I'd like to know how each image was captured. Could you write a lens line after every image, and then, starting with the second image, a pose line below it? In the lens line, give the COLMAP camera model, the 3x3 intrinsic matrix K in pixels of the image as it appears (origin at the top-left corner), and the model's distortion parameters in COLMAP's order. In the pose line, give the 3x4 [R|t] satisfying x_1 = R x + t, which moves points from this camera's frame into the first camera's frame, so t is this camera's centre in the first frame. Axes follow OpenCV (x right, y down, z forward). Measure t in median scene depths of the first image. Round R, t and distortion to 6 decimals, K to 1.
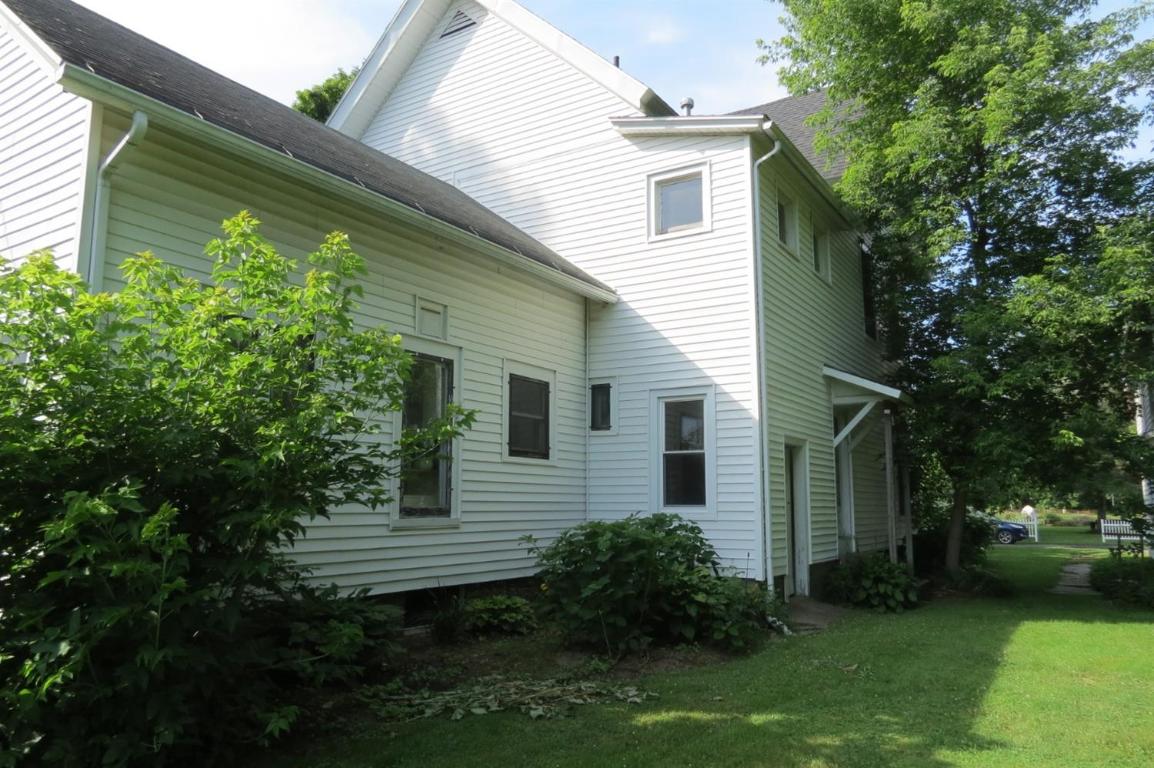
lens RADIAL K [[820.7, 0, 575.0], [0, 820.7, 382.0], [0, 0, 1]] dist [-0.049945, 0.027048]
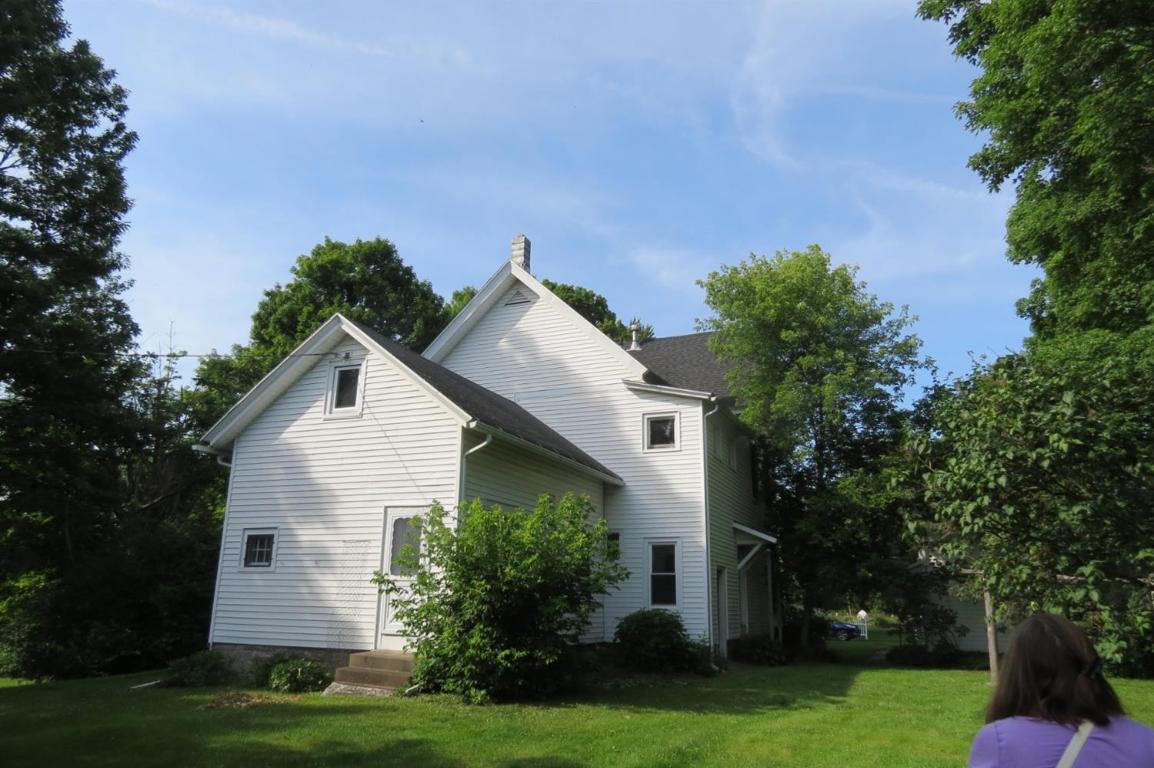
lens RADIAL K [[820.7, 0, 579.3], [0, 820.7, 388.4], [0, 0, 1]] dist [-0.049945, 0.027048]
pose [[0.984789, 0.053186, 0.165414, -0.340901], [-0.034141, 0.992672, -0.115918, -0.097137], [-0.170367, 0.108507, 0.979388, -0.713652]]
